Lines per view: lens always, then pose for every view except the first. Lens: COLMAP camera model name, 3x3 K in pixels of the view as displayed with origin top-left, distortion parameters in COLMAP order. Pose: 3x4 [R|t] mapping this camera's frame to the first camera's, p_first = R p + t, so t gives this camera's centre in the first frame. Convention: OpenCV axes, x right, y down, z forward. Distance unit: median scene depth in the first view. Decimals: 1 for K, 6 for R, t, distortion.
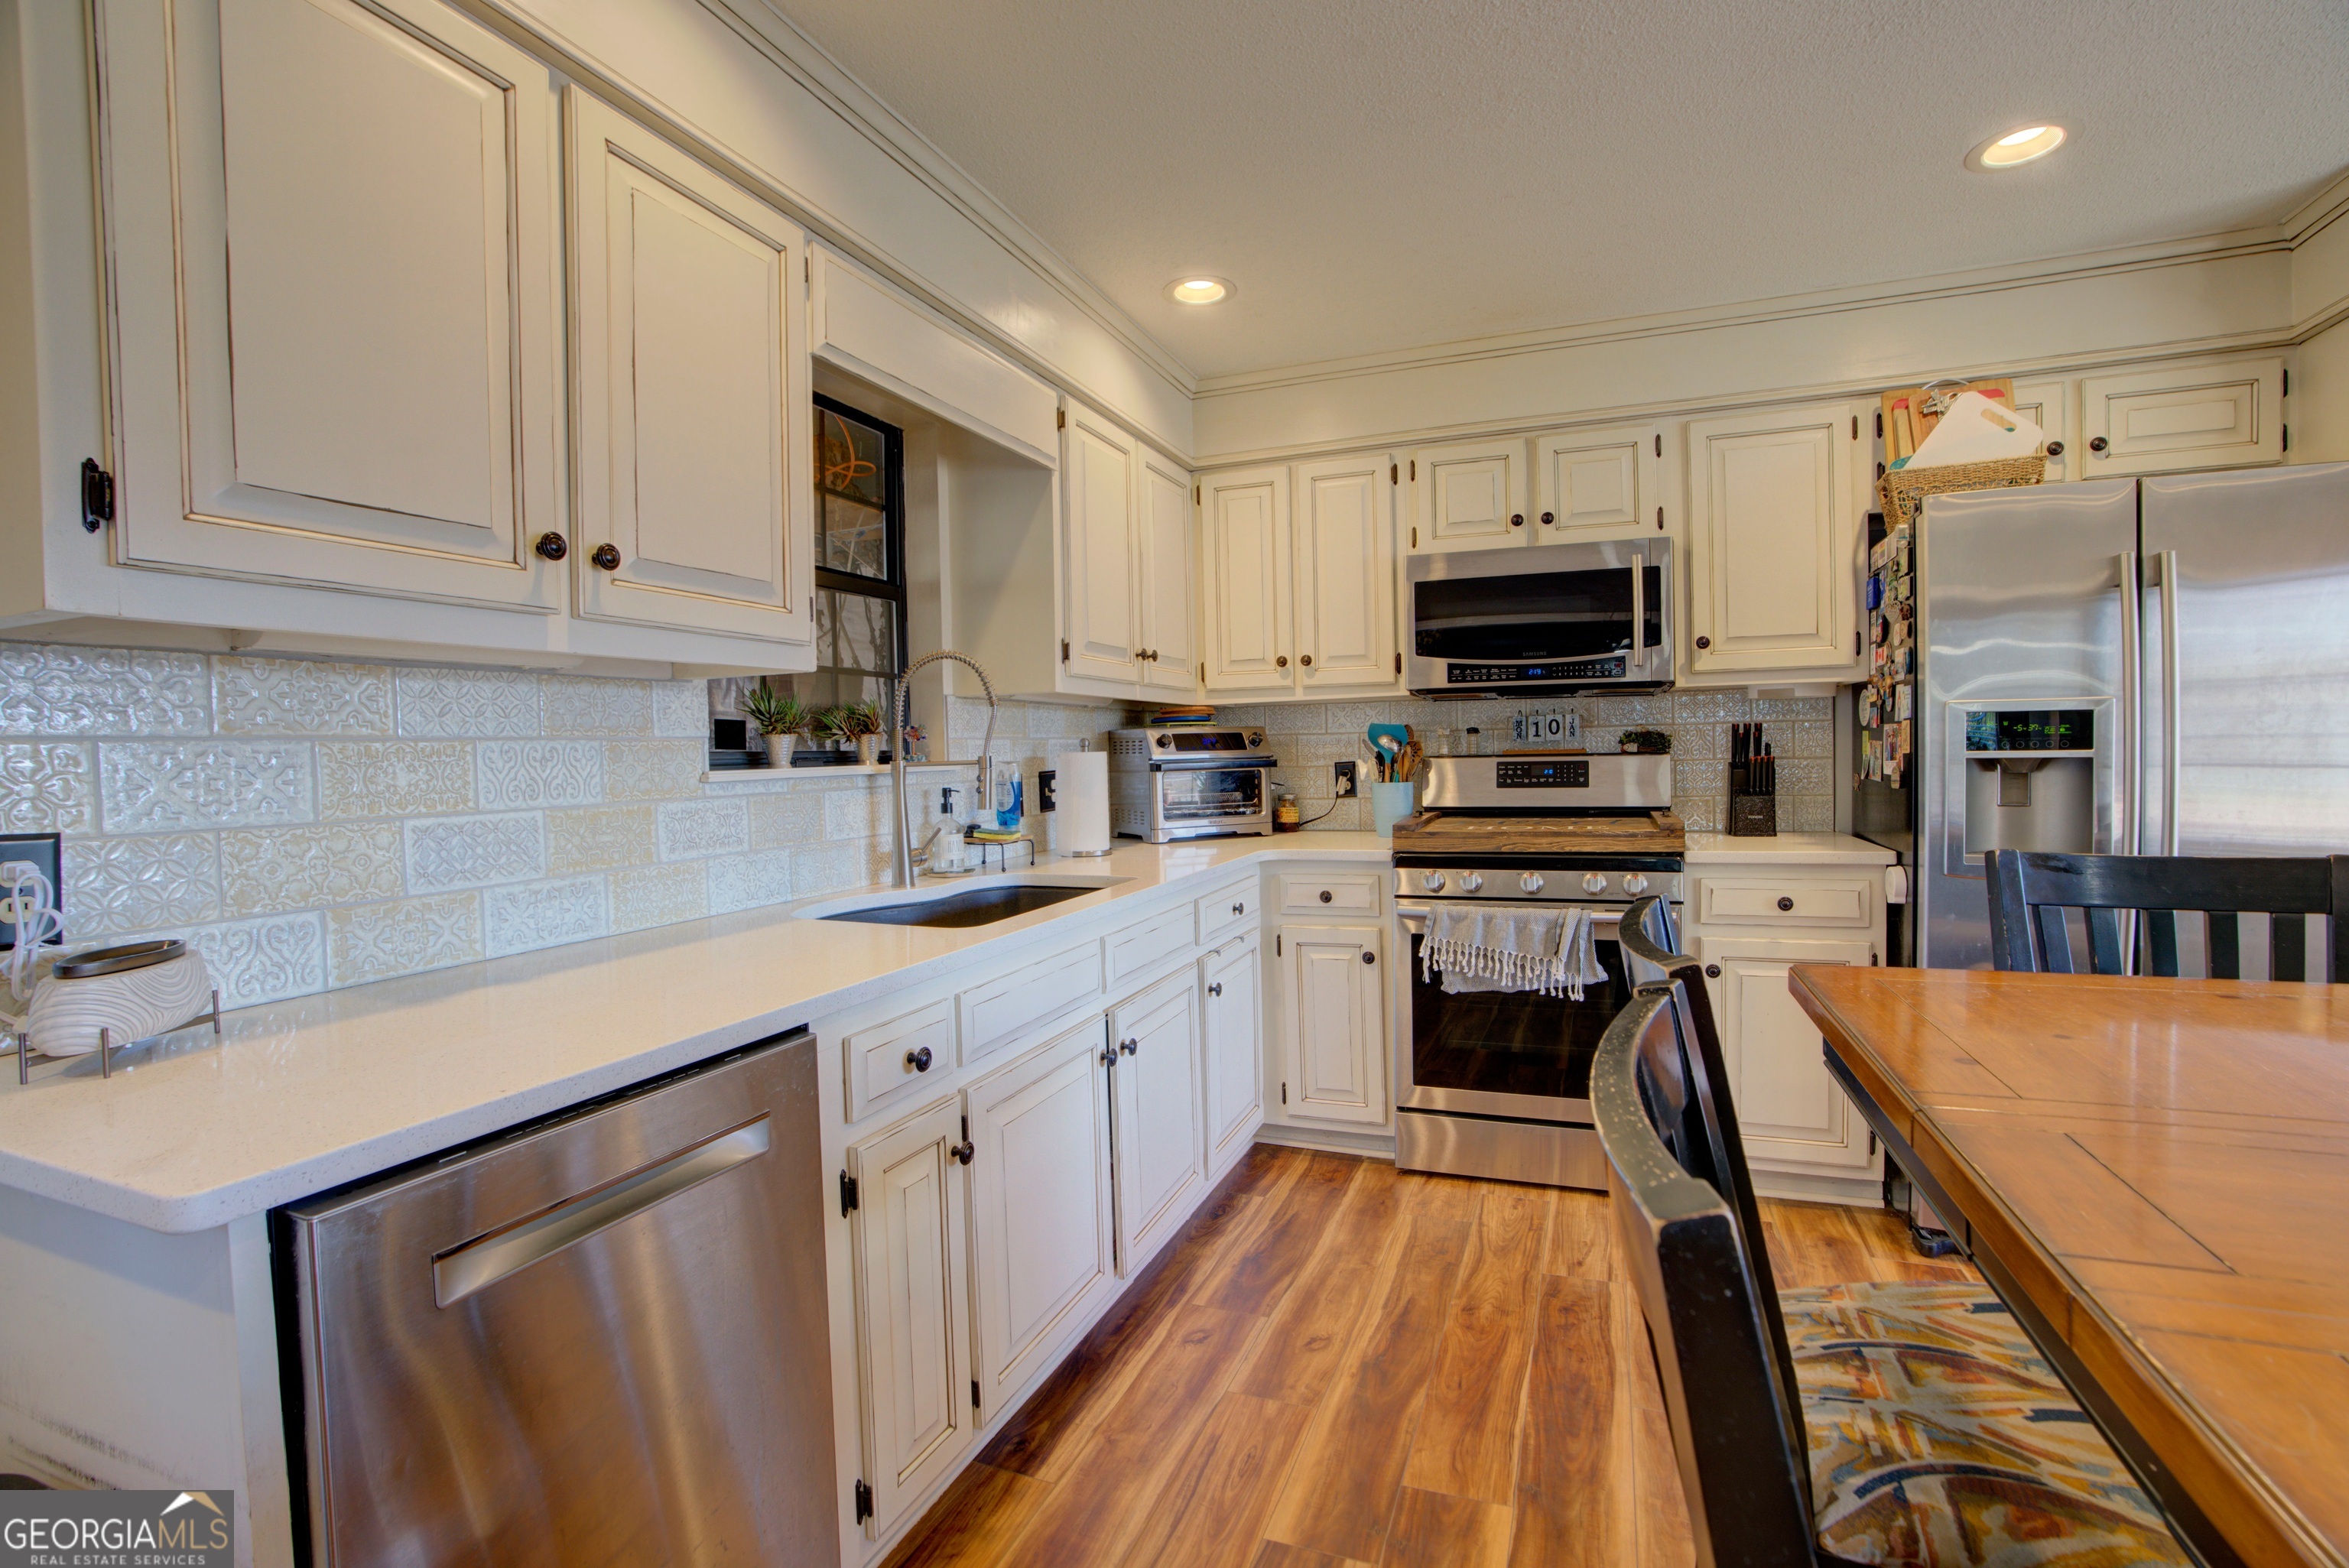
lens RADIAL K [[1077.7, 0, 1181.0], [0, 1077.7, 781.1], [0, 0, 1]] dist [-0.067246, 0.030629]
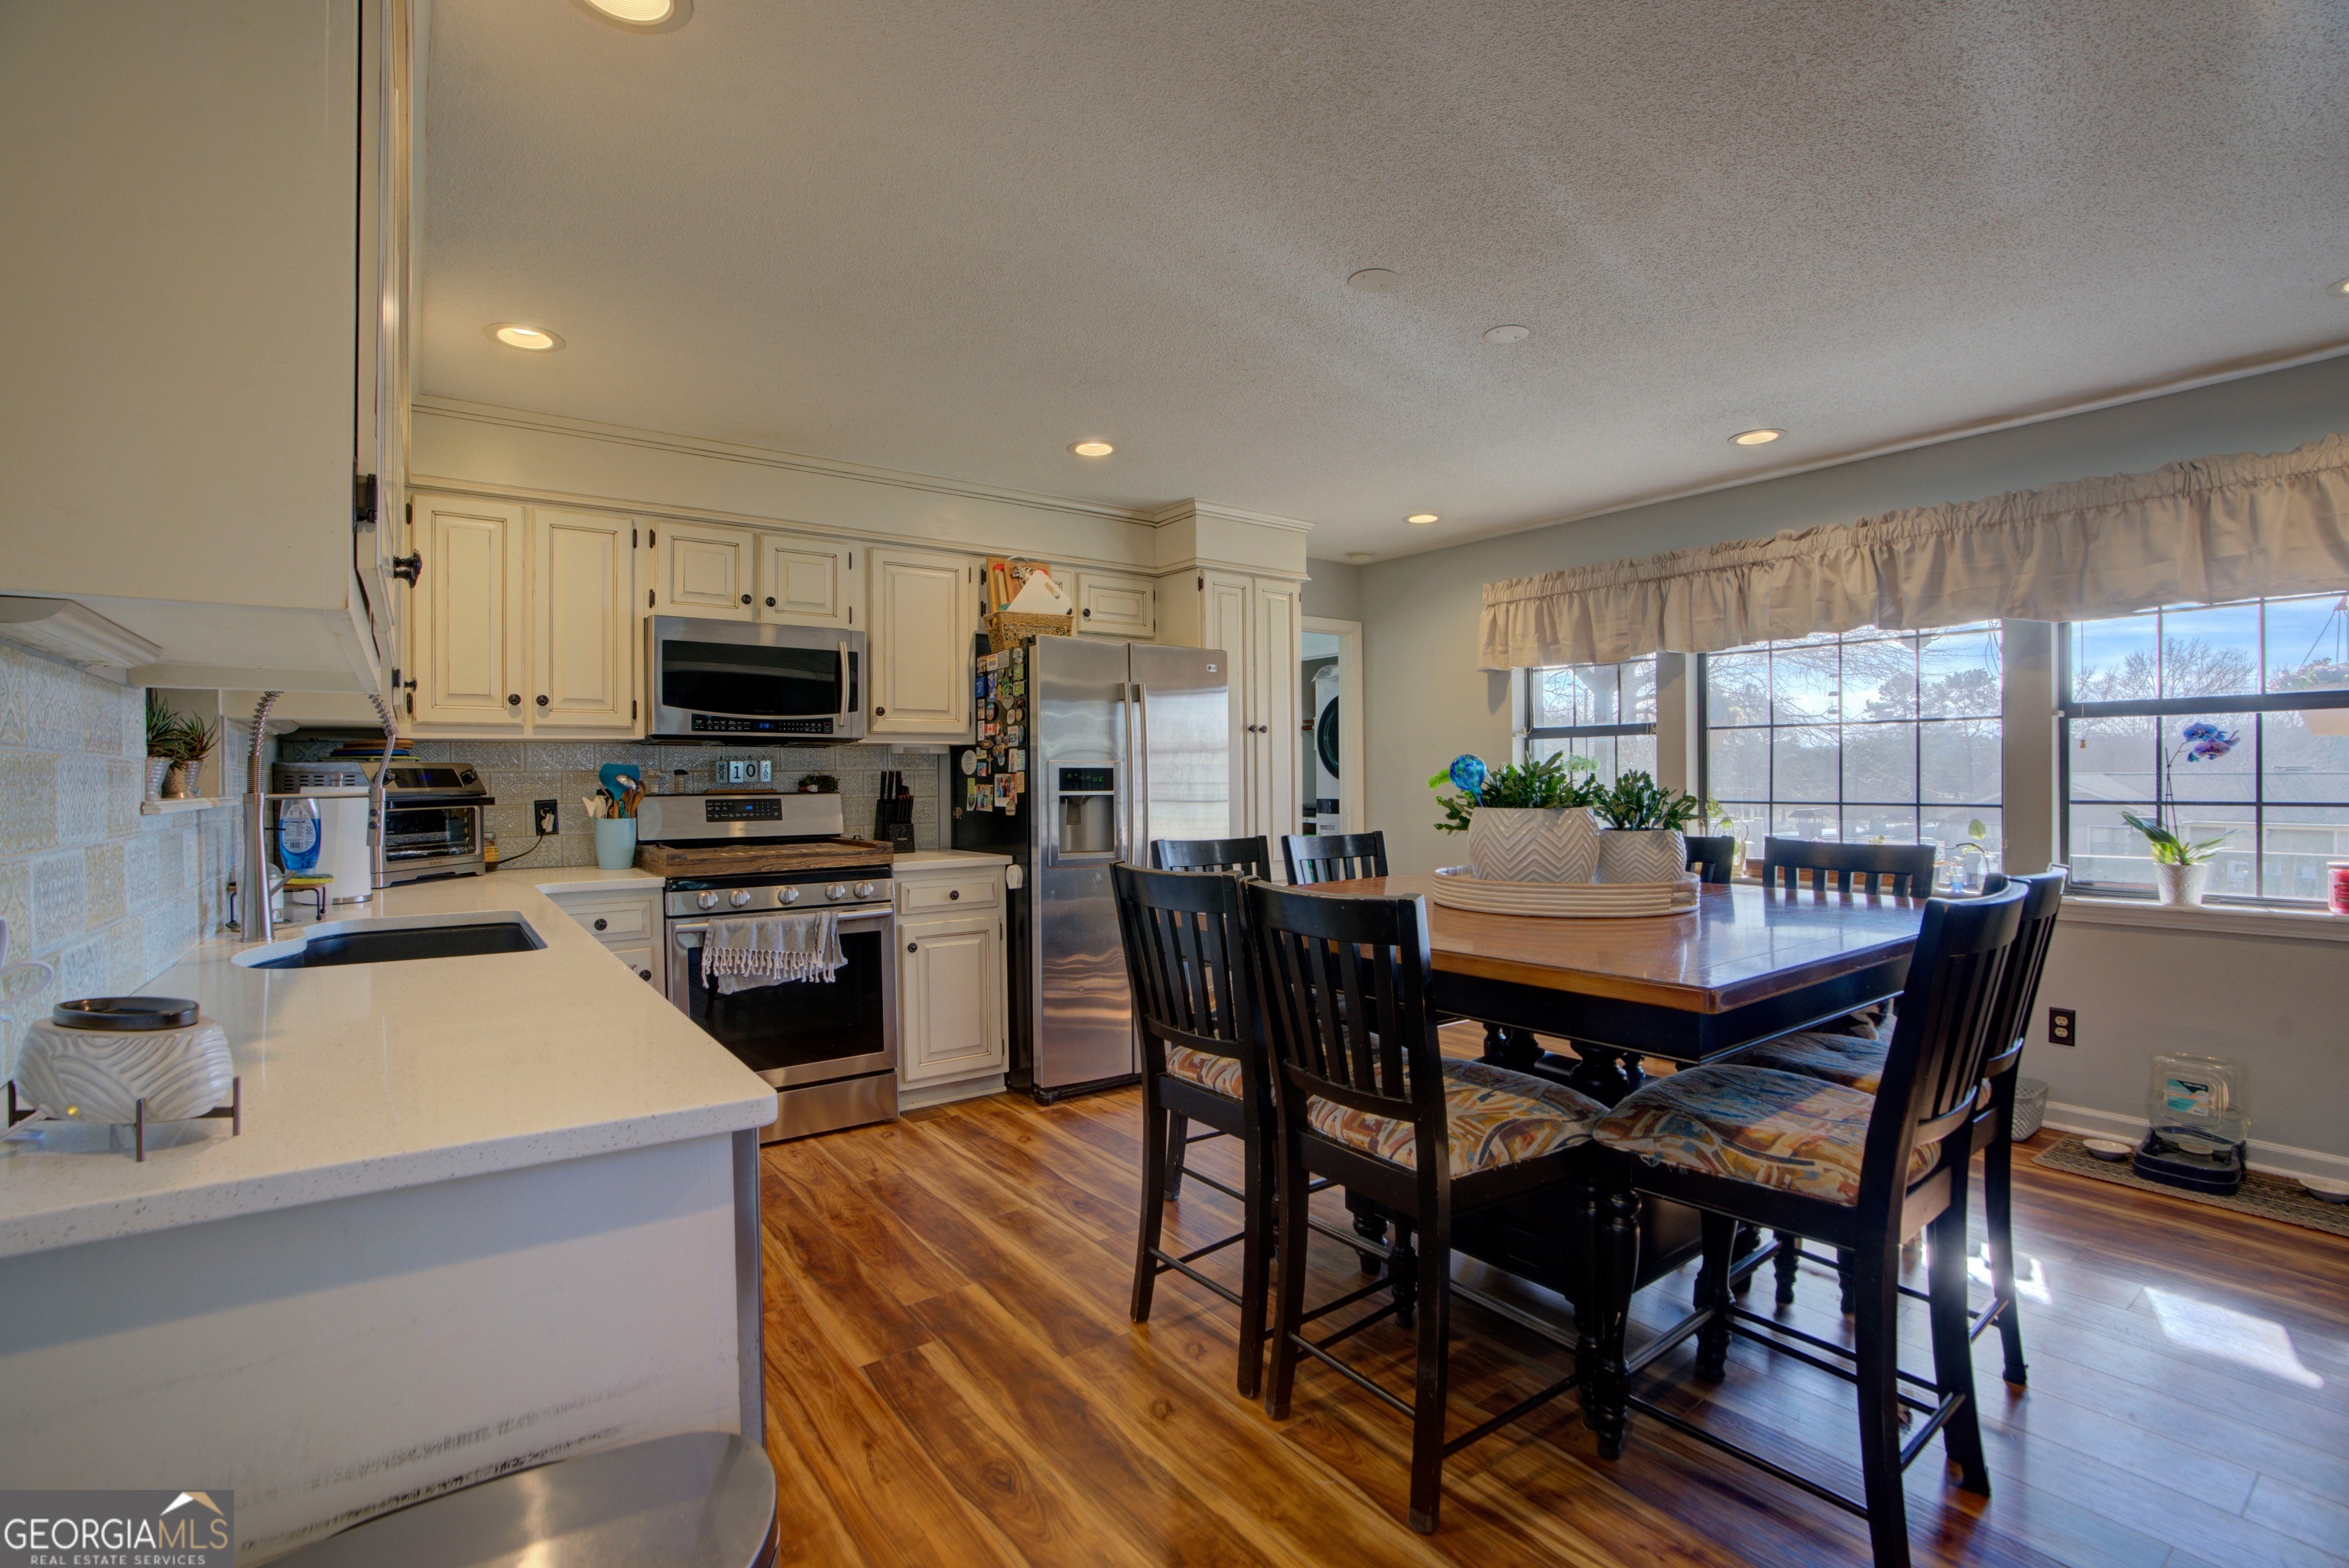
lens RADIAL K [[1077.7, 0, 1181.0], [0, 1077.7, 781.1], [0, 0, 1]] dist [-0.067246, 0.030629]
pose [[0.531289, 0.015443, 0.847050, -0.458693], [0.020106, 0.999322, -0.030830, 0.008960], [-0.846952, 0.033410, 0.530619, -0.053222]]
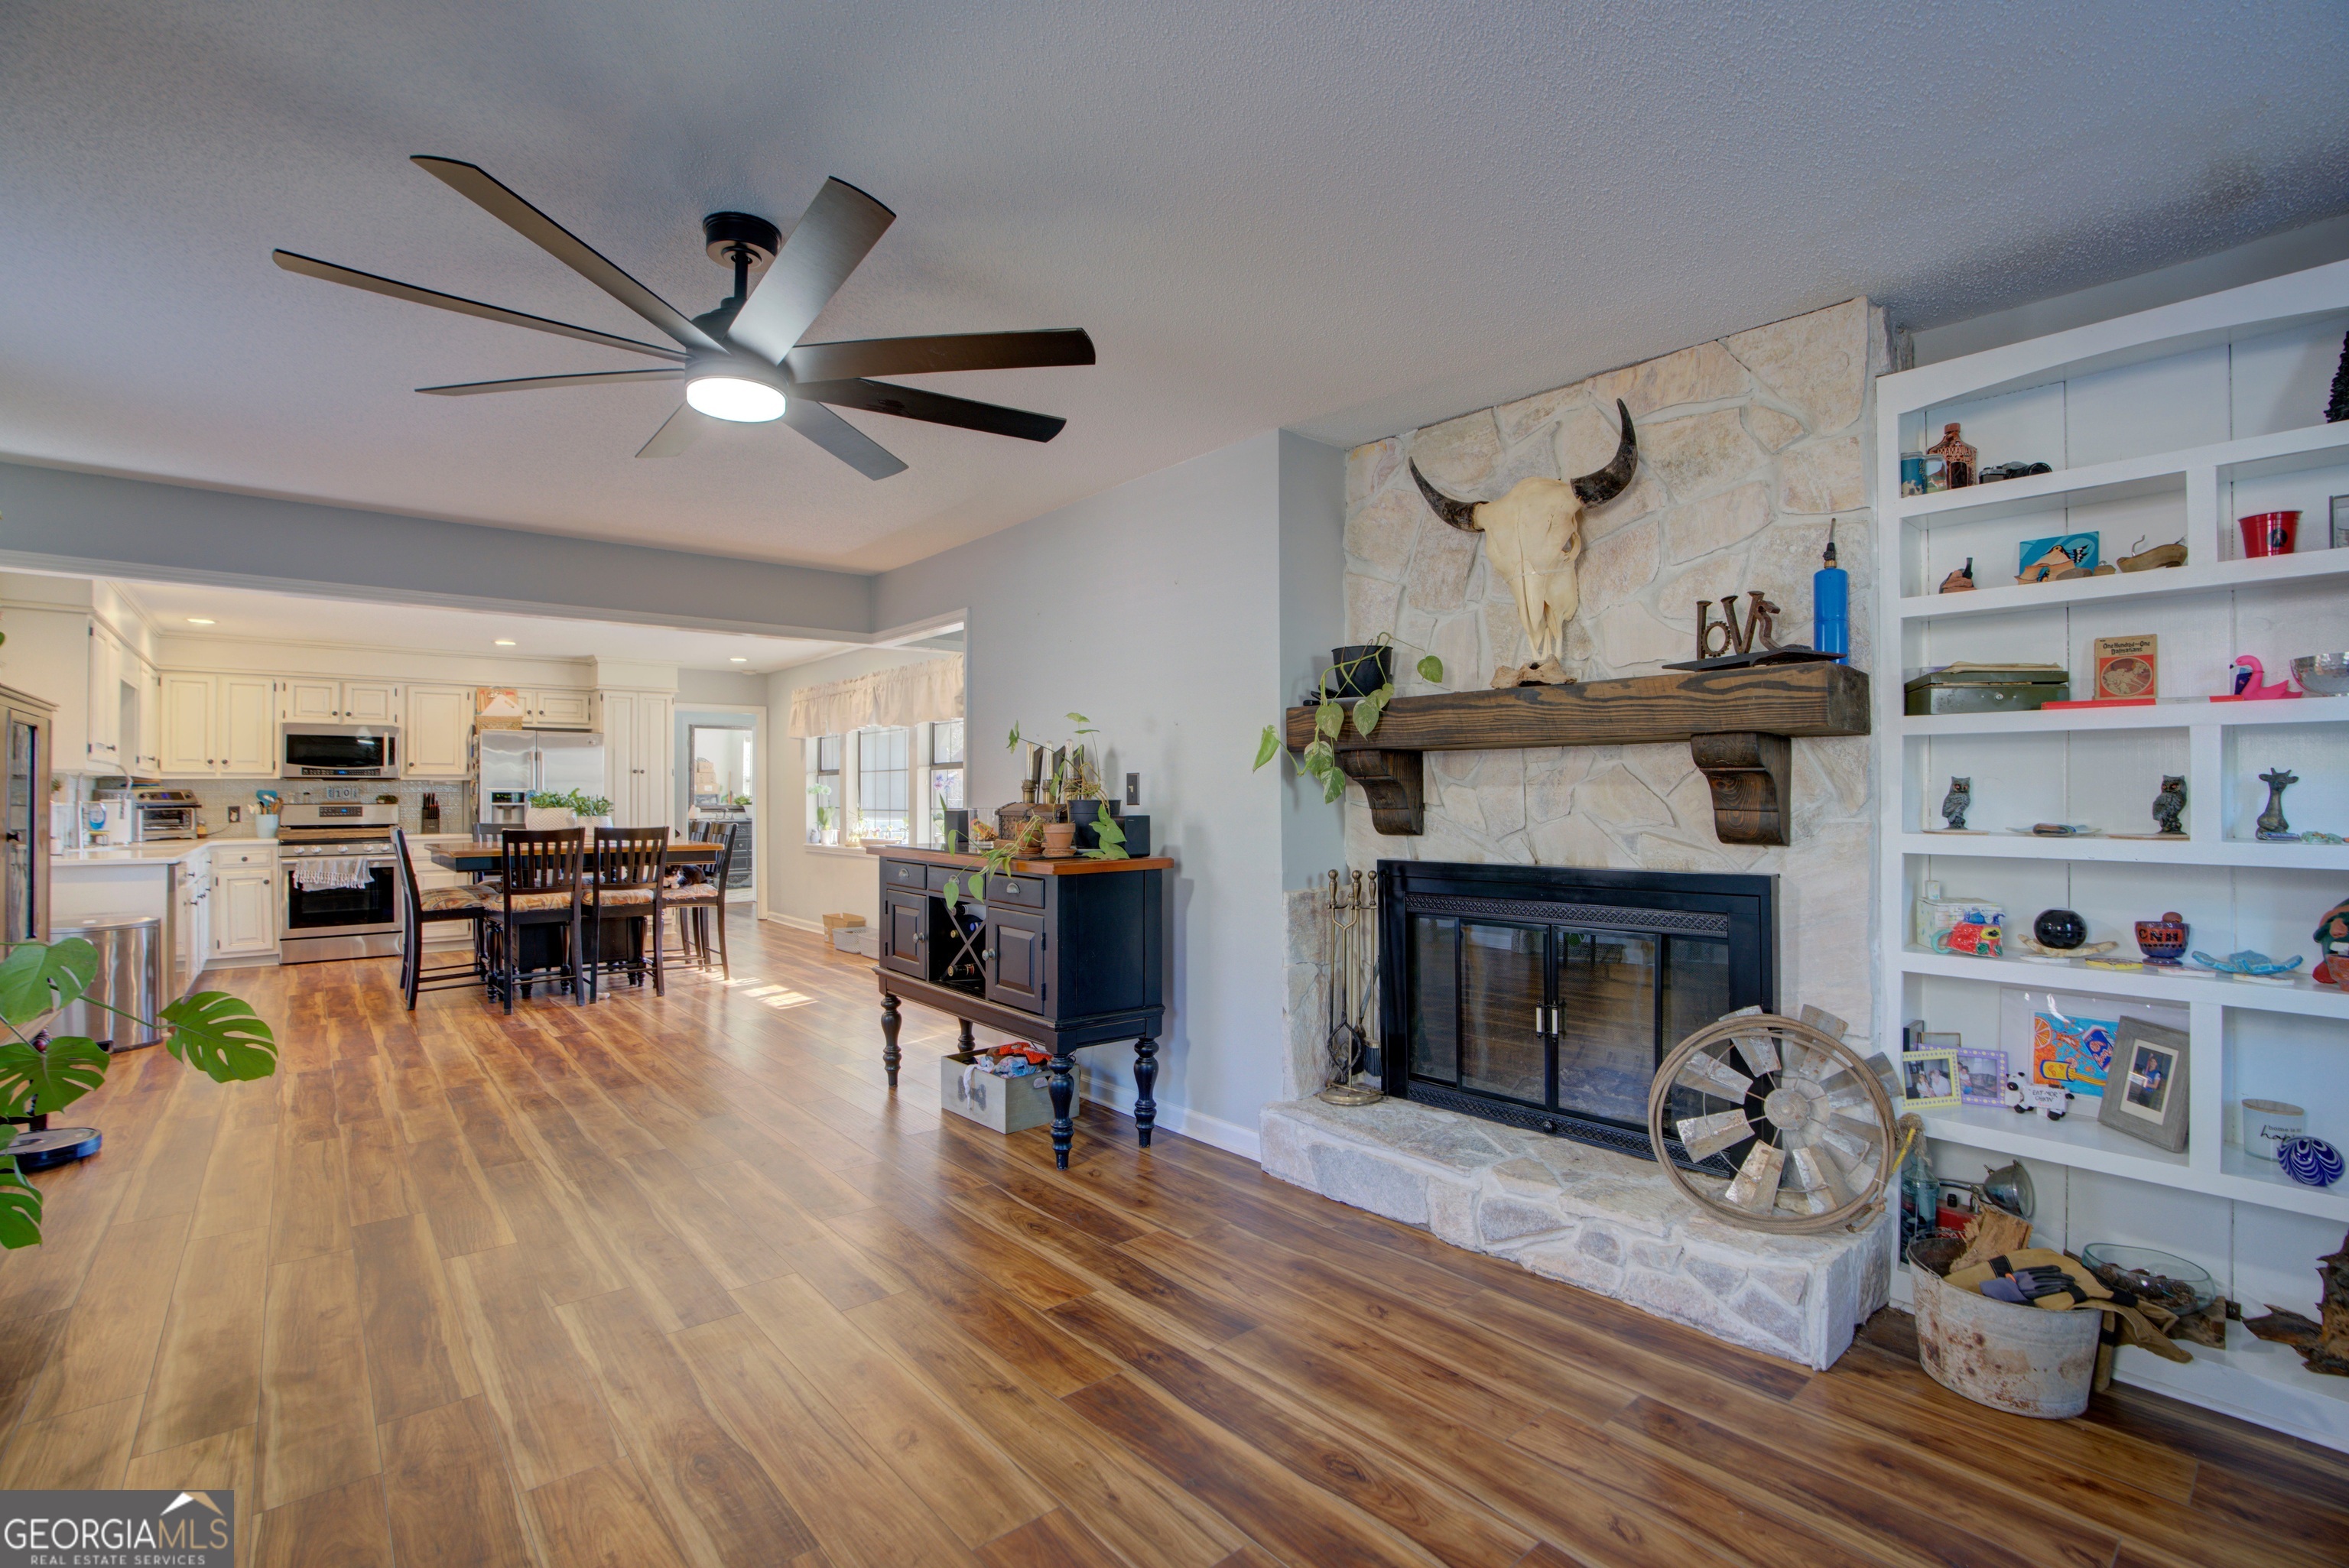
lens RADIAL K [[1068.9, 0, 1174.5], [0, 1068.9, 784.0], [0, 0, 1]] dist [-0.072367, 0.029417]
pose [[0.476678, 0.028776, 0.878607, -0.946571], [0.019958, 0.998852, -0.043542, 0.080945], [-0.878851, 0.038291, 0.475557, -2.061199]]
